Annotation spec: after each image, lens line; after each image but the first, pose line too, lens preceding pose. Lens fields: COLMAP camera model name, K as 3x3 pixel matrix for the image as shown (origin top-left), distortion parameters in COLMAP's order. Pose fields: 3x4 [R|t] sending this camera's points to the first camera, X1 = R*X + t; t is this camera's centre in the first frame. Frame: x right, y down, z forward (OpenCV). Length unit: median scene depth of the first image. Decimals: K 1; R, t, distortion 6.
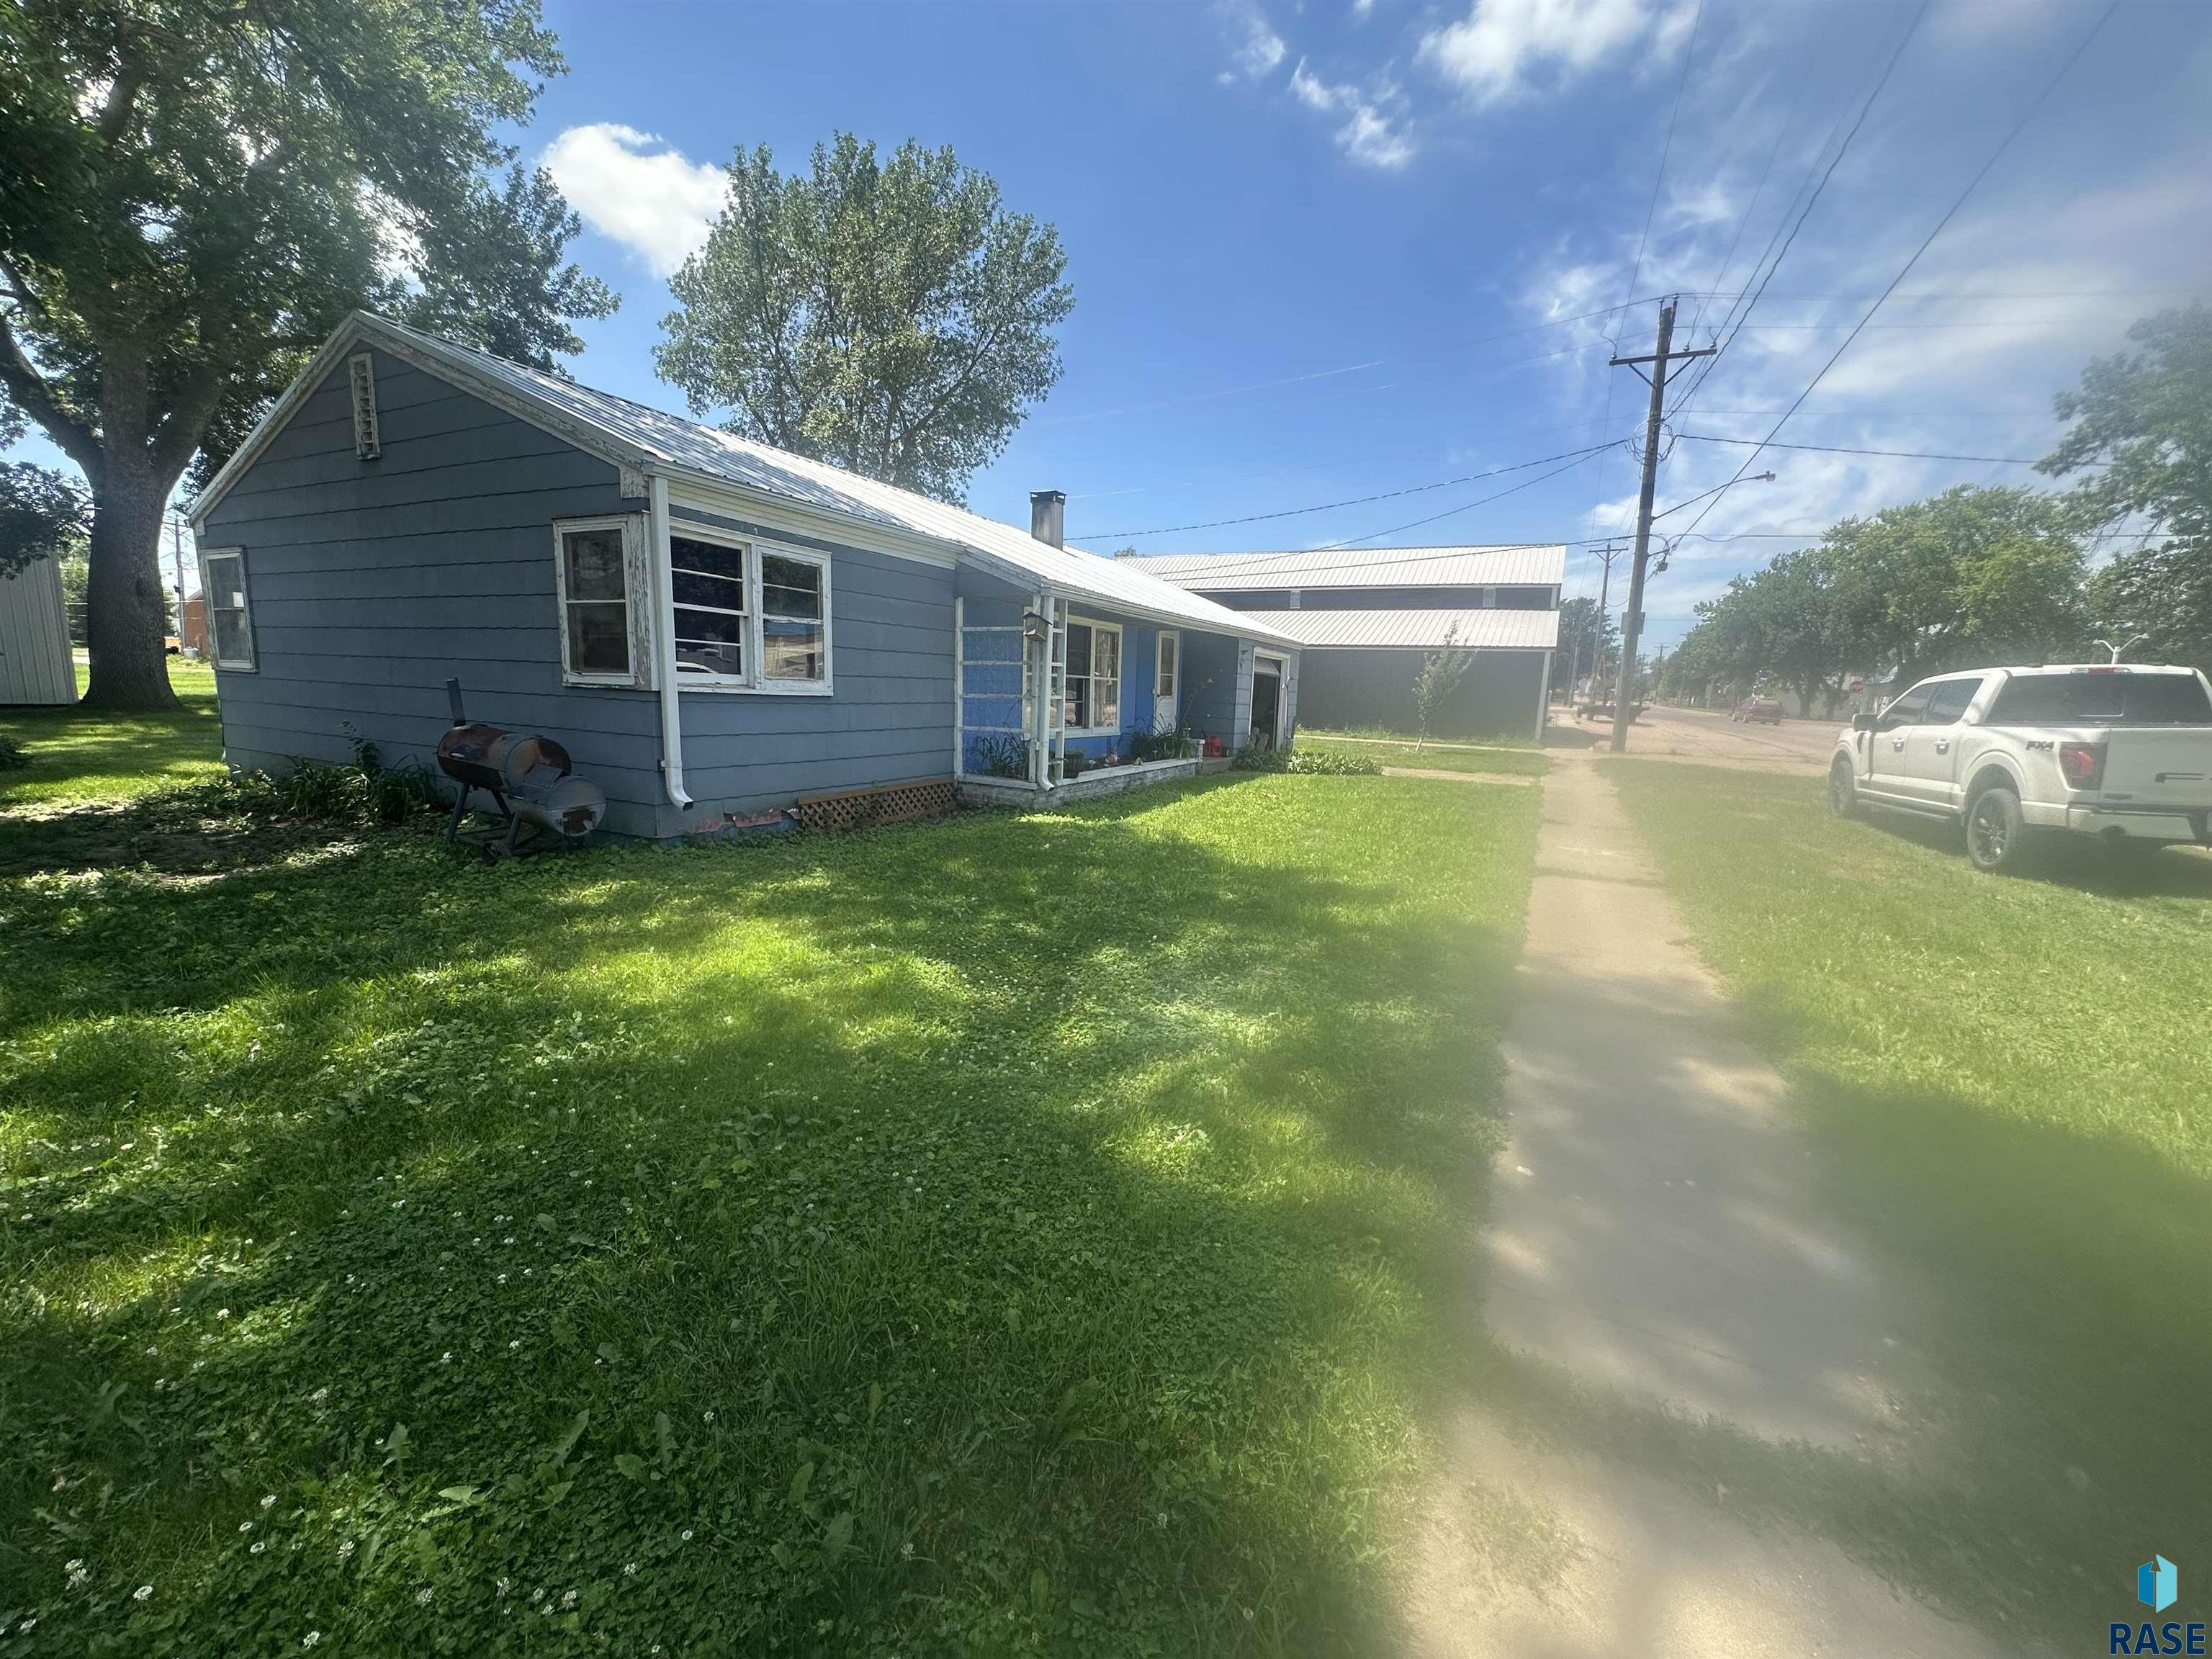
lens RADIAL K [[894.6, 0, 1106.0], [0, 894.6, 829.5], [0, 0, 1]] dist [-0.001302, -0.000279]
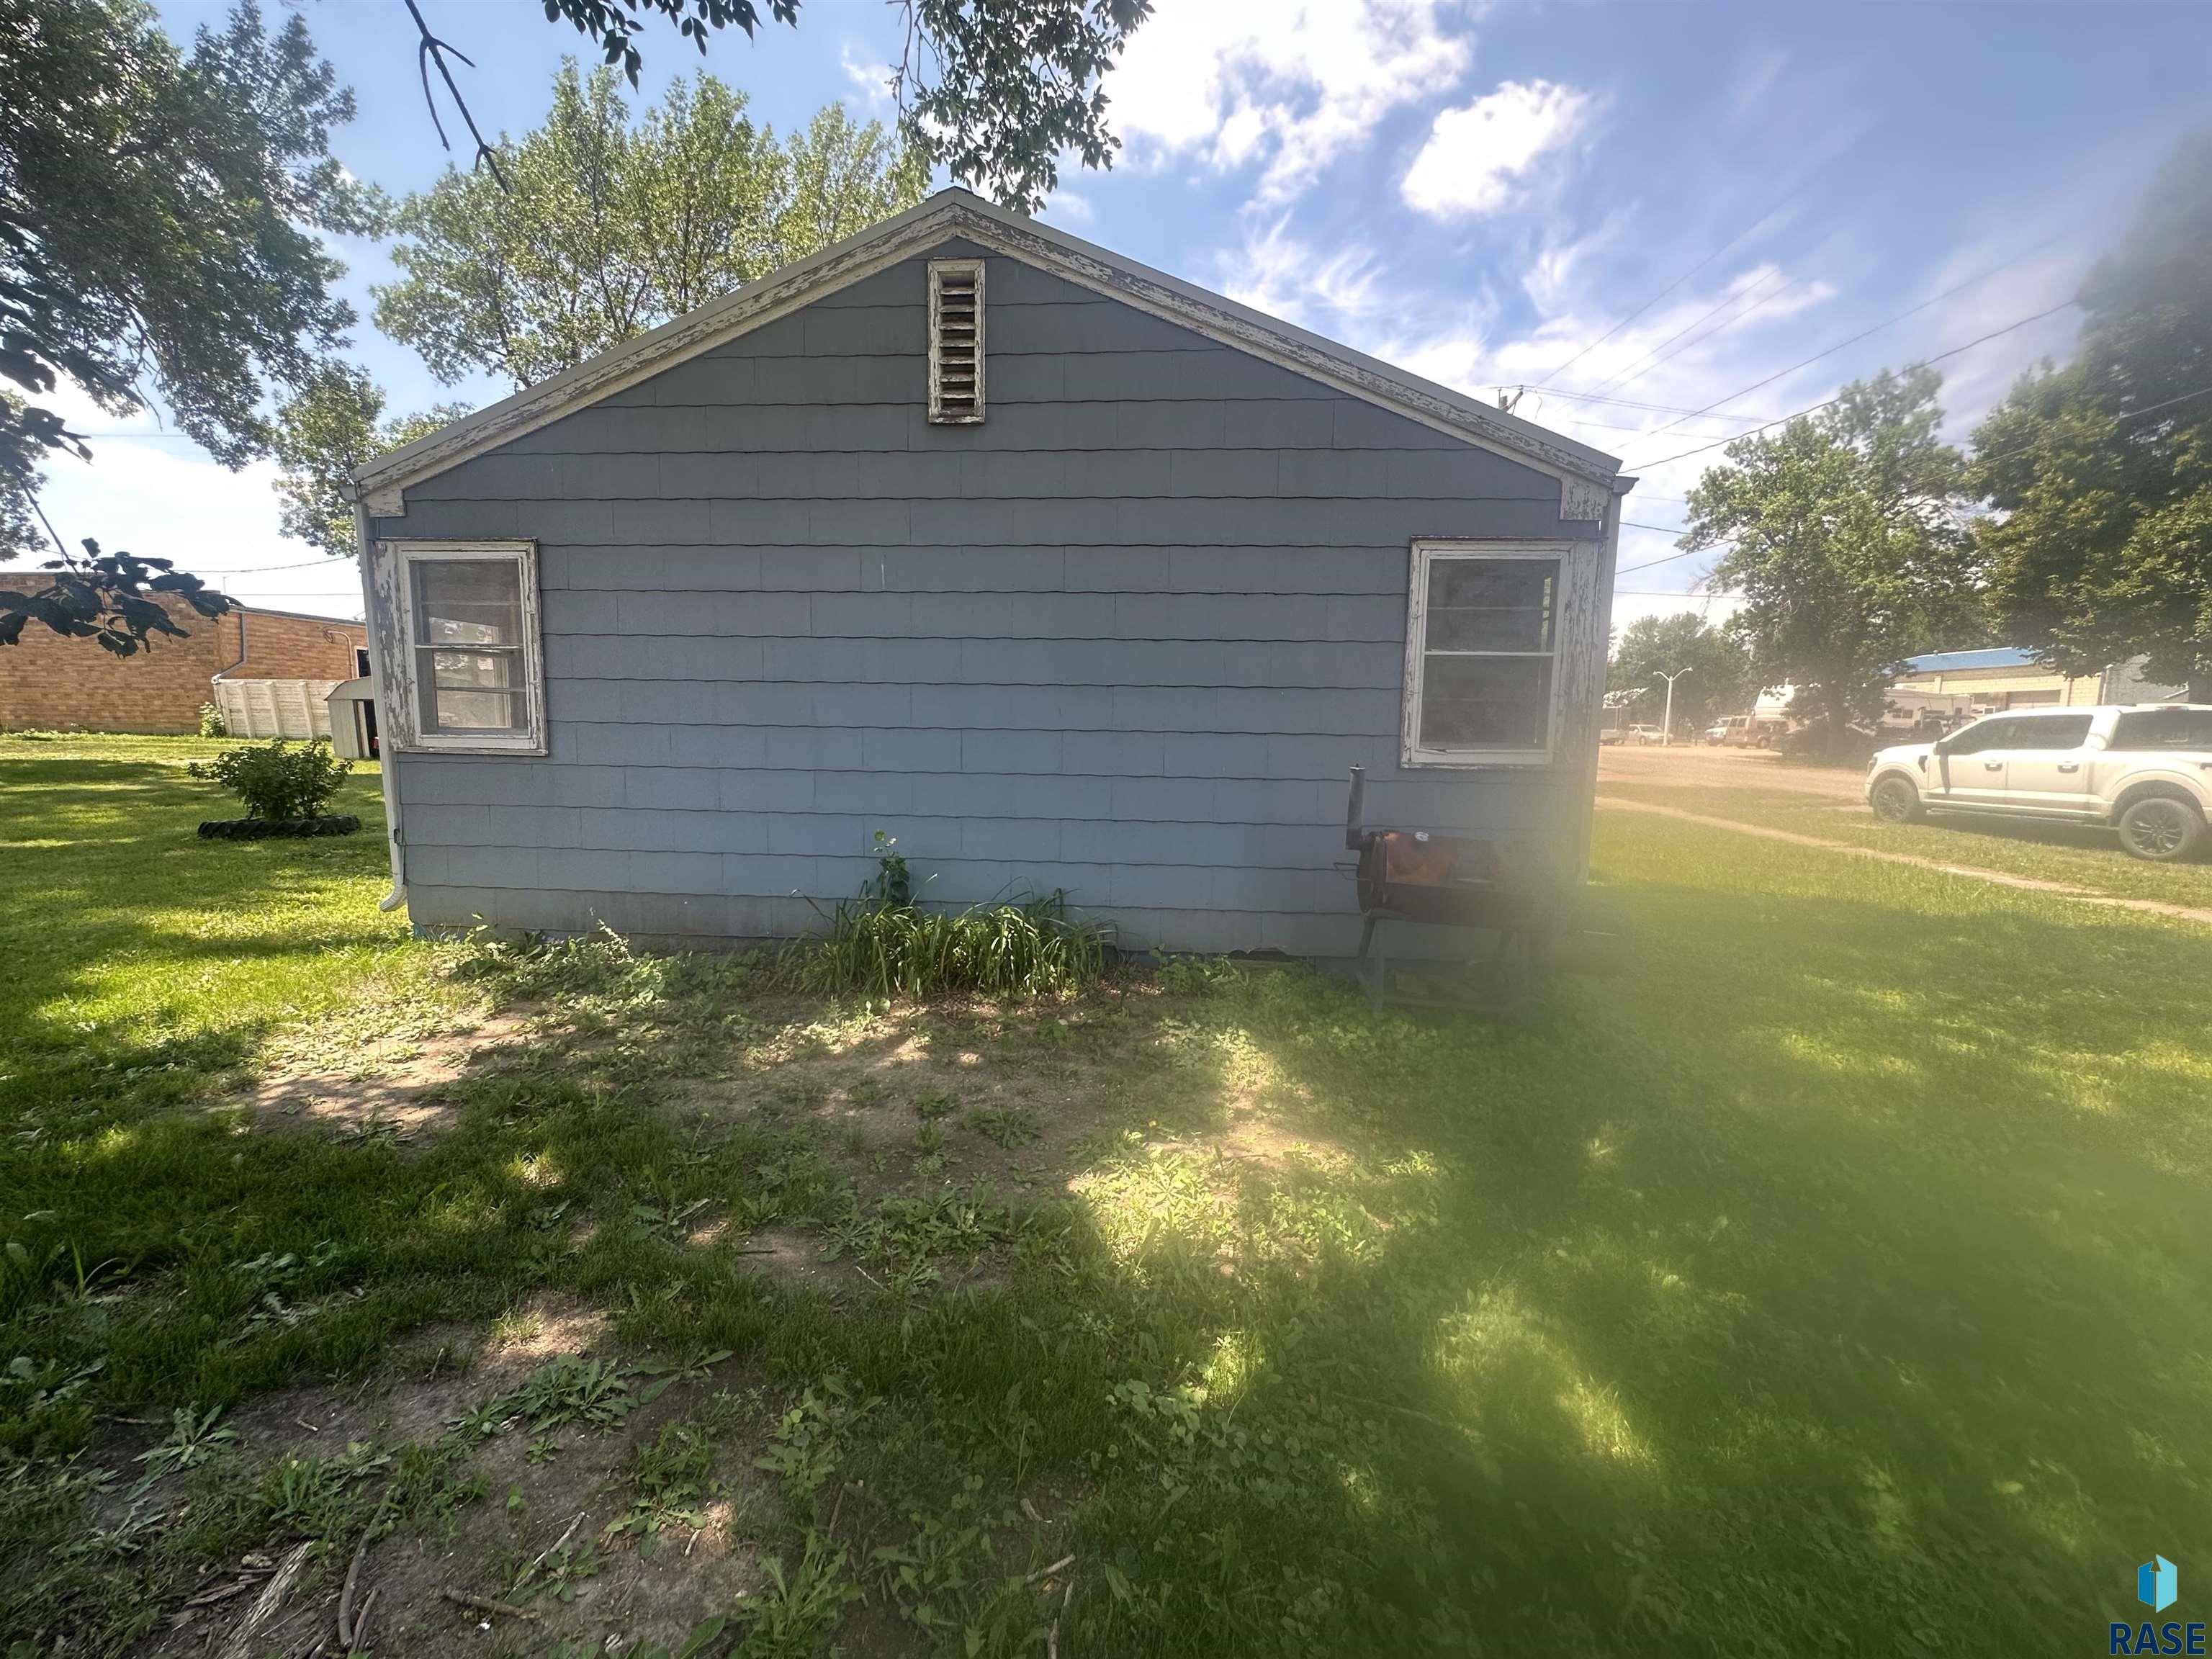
lens RADIAL K [[880.4, 0, 1106.0], [0, 880.4, 829.5], [0, 0, 1]] dist [0.000831, 0.000099]
pose [[0.921269, -0.067317, 0.383056, -0.894737], [0.078213, 0.996853, -0.012924, -0.097266], [-0.380981, 0.041867, 0.923635, 0.351089]]
